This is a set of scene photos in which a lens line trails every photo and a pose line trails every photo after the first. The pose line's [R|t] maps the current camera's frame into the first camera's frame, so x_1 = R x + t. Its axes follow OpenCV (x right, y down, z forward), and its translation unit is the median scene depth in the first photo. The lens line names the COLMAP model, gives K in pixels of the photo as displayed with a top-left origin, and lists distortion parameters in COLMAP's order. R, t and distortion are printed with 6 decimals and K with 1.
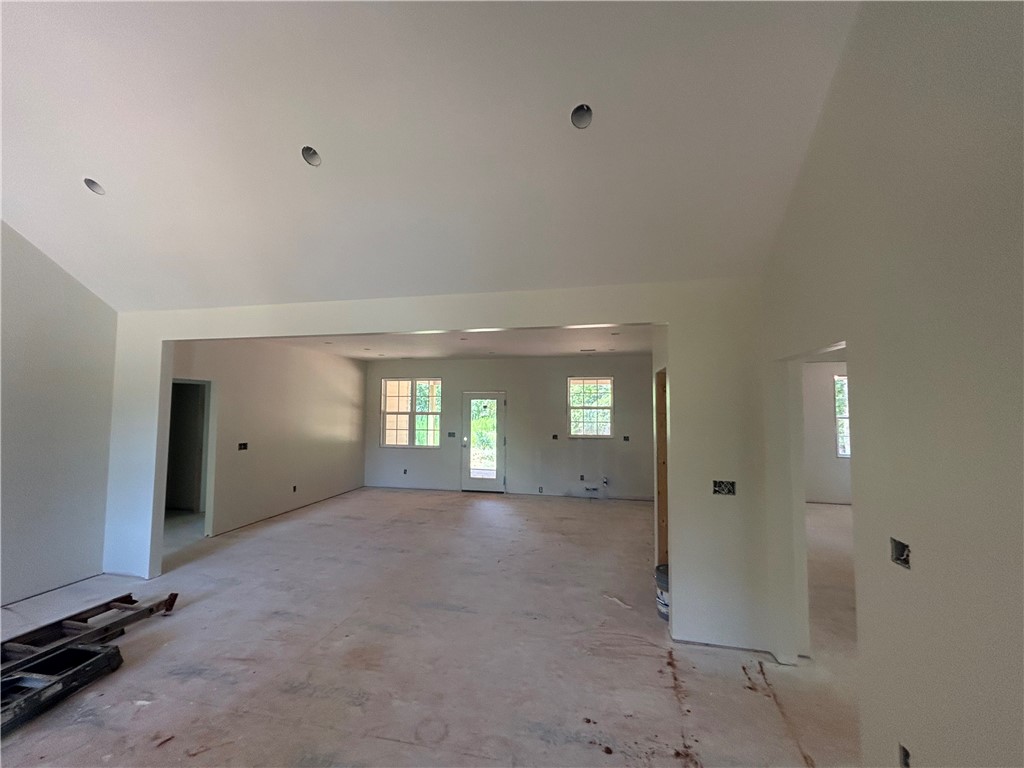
lens RADIAL K [[414.9, 0, 512.0], [0, 414.9, 384.0], [0, 0, 1]] dist [0.000881, 0.000683]
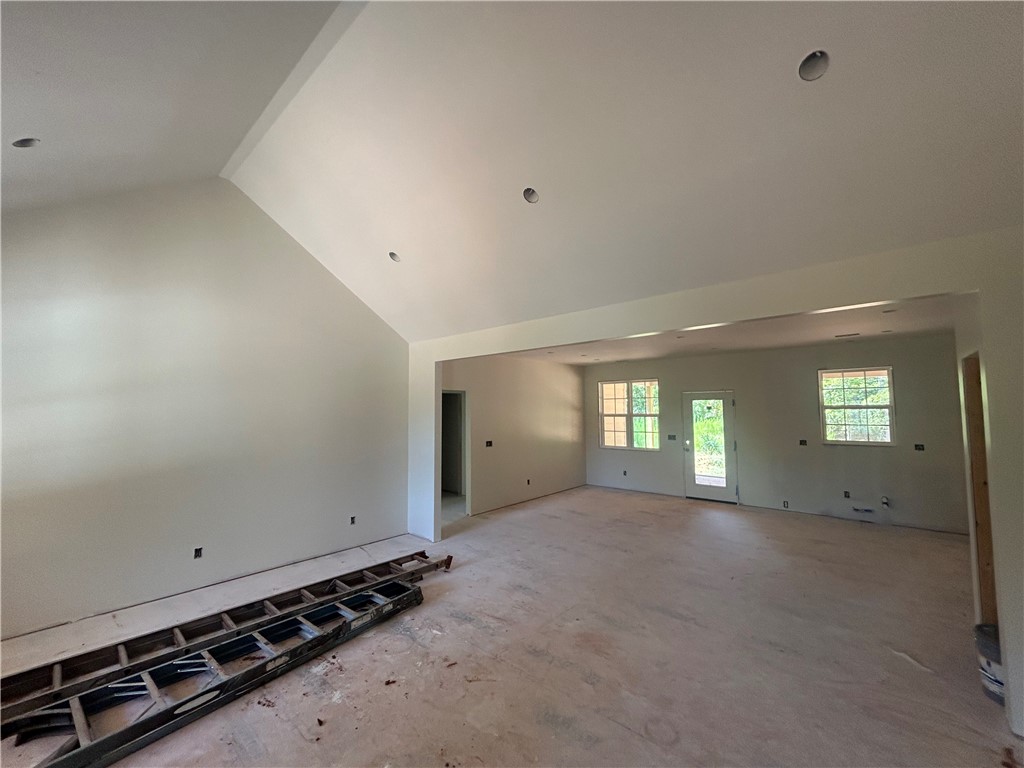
lens RADIAL K [[414.9, 0, 512.0], [0, 414.9, 384.0], [0, 0, 1]] dist [0.000881, 0.000683]
pose [[0.871872, -0.042640, -0.487873, 0.010229], [0.041039, 0.999060, -0.013978, -0.005511], [0.488011, -0.007835, 0.872803, -0.028659]]
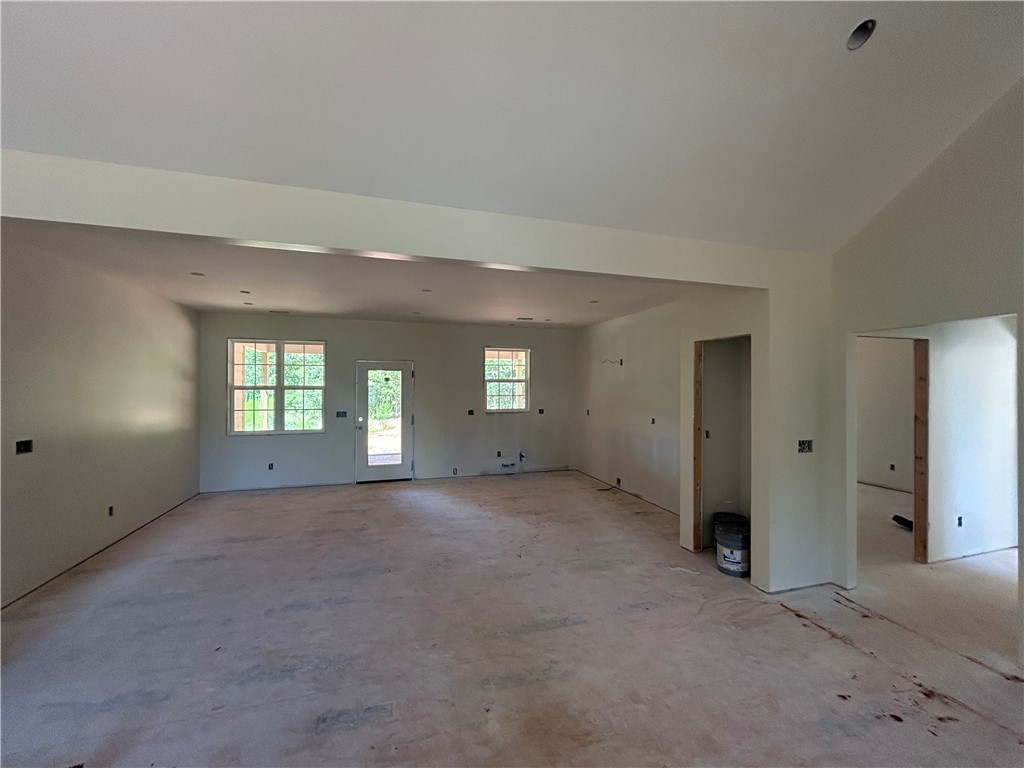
lens RADIAL K [[413.2, 0, 512.0], [0, 413.2, 384.0], [0, 0, 1]] dist [0.002772, 0.000439]
pose [[0.867997, 0.000810, 0.496568, -0.550223], [-0.026622, 0.998636, 0.044907, 0.044386], [-0.495855, -0.052198, 0.866835, 0.346011]]
